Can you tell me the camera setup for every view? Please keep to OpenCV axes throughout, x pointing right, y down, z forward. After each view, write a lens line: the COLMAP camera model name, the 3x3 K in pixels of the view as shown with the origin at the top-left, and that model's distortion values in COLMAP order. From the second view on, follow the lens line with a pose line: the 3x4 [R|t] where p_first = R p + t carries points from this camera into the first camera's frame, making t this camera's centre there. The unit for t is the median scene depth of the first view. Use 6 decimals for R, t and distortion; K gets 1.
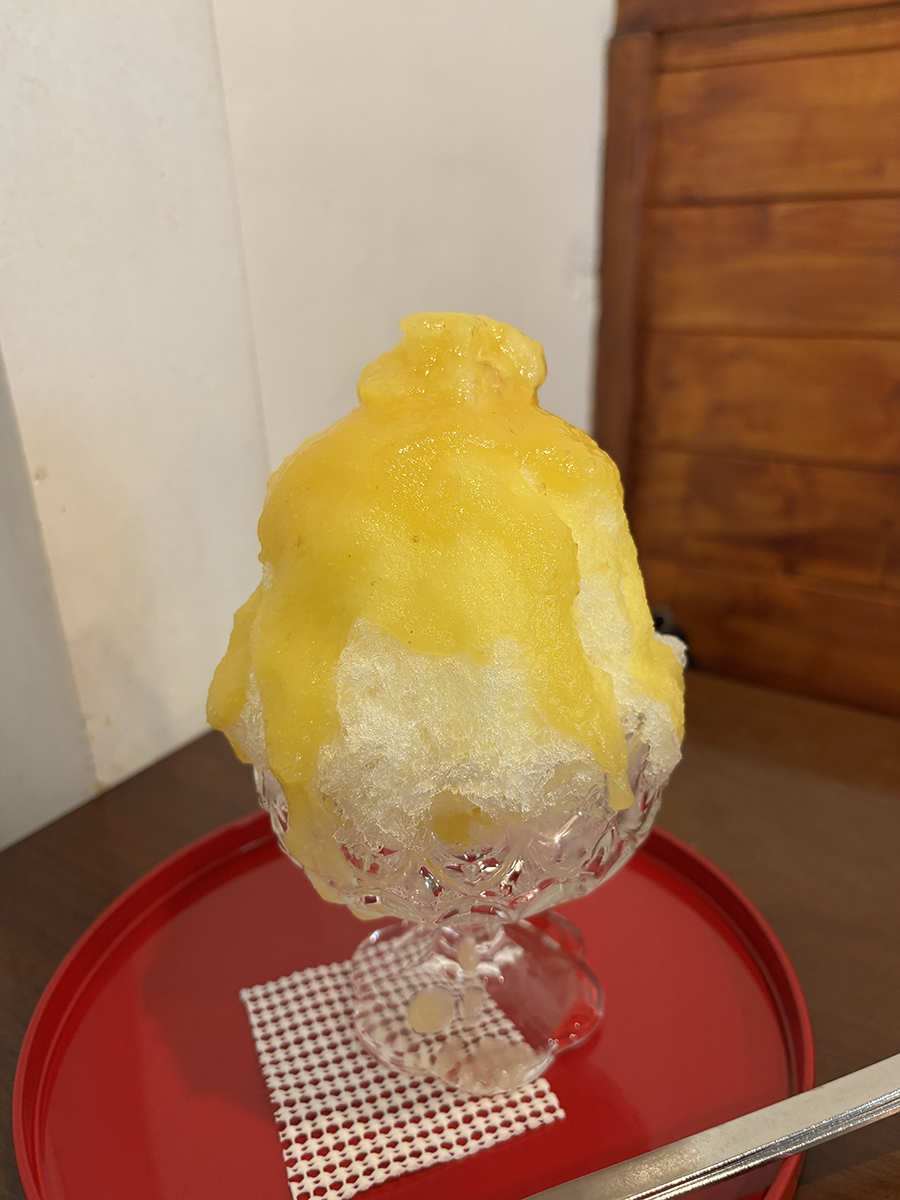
lens RADIAL K [[955.6, 0, 450.0], [0, 955.6, 600.0], [0, 0, 1]] dist [-0.004625, 0.001738]
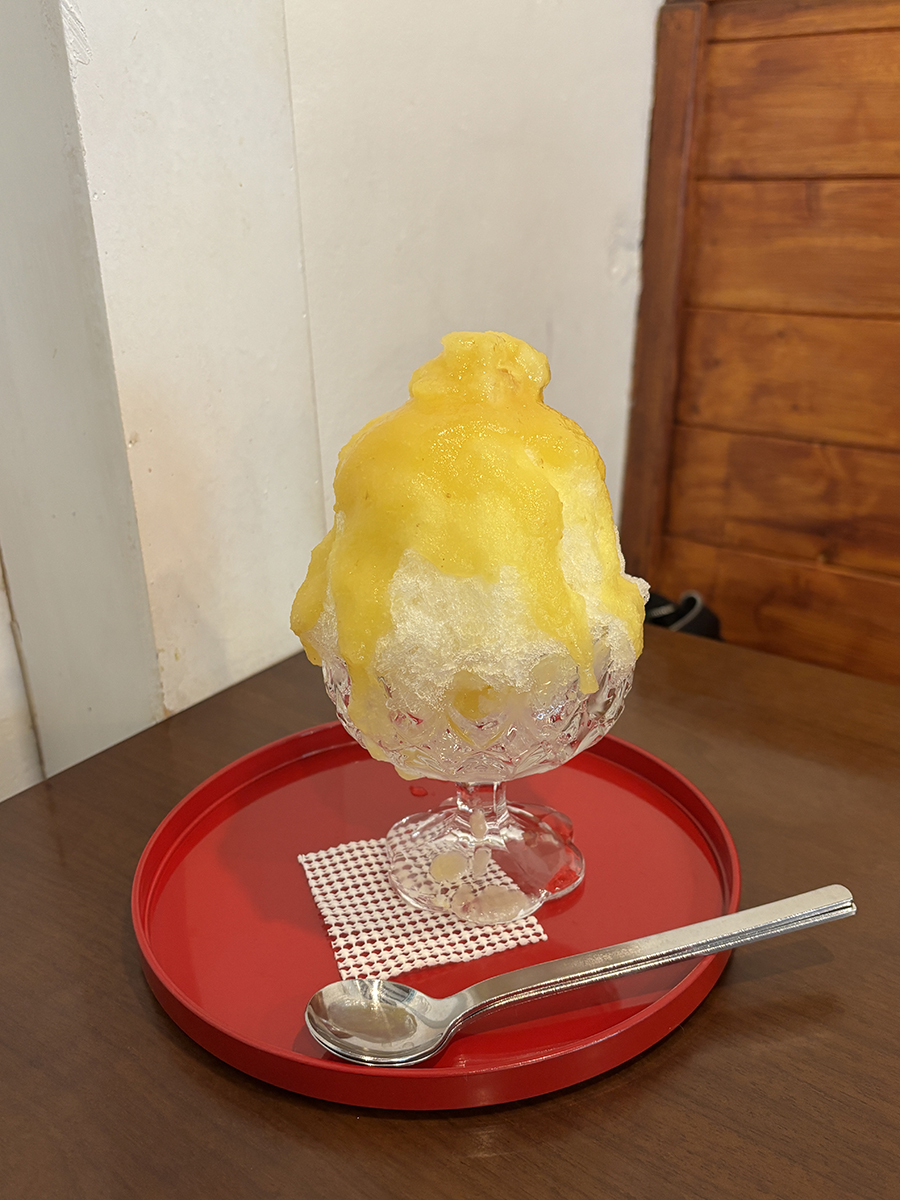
lens RADIAL K [[1090.5, 0, 457.9], [0, 1090.5, 593.7], [0, 0, 1]] dist [0.054894, -0.008548]
pose [[0.999211, 0.031356, -0.024358, 0.018201], [-0.031334, 0.999508, 0.001284, 0.064474], [0.024386, -0.000520, 0.999702, -0.509020]]
